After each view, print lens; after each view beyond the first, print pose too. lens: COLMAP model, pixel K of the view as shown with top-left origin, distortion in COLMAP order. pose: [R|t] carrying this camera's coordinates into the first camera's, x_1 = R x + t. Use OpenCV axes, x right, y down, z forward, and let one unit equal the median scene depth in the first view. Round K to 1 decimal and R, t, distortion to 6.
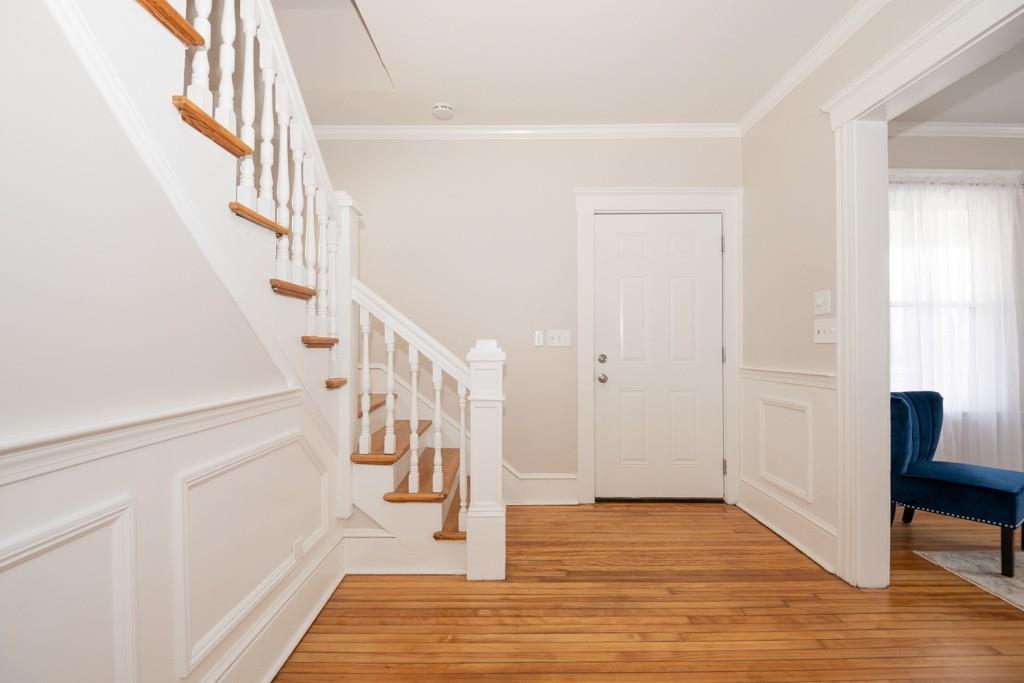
lens RADIAL K [[461.3, 0, 519.4], [0, 461.3, 351.8], [0, 0, 1]] dist [0.010935, -0.020369]
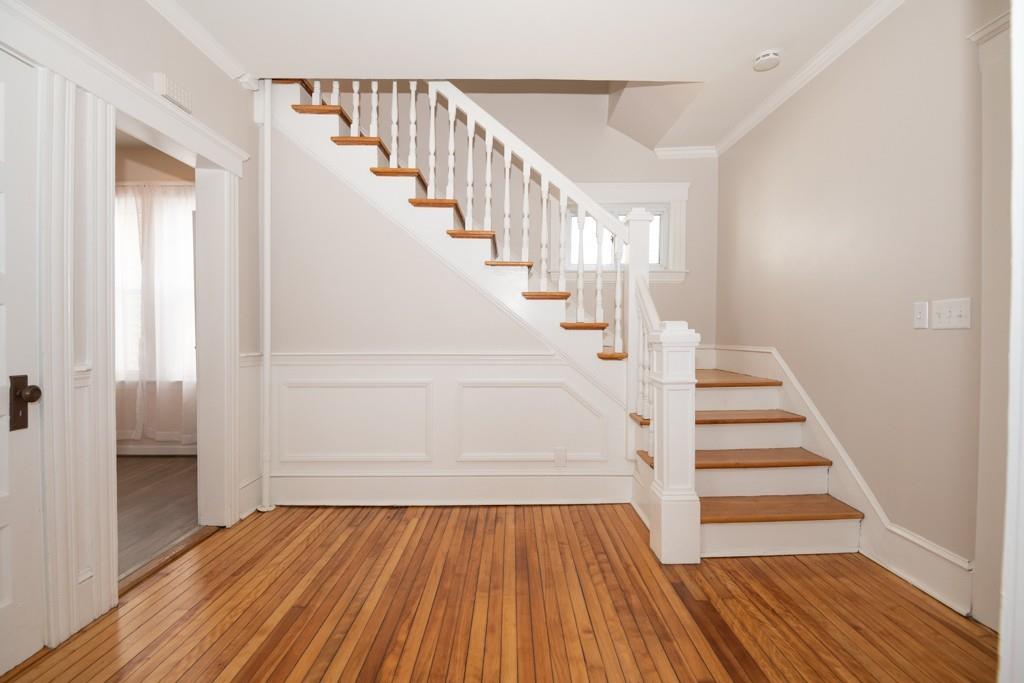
lens RADIAL K [[465.1, 0, 512.0], [0, 465.1, 341.5], [0, 0, 1]] dist [0.018385, -0.021727]
pose [[0.007866, 0.017314, -0.999819, 0.984124], [-0.006535, 0.999830, 0.017263, 0.003873], [0.999948, 0.006398, 0.007978, 0.689492]]
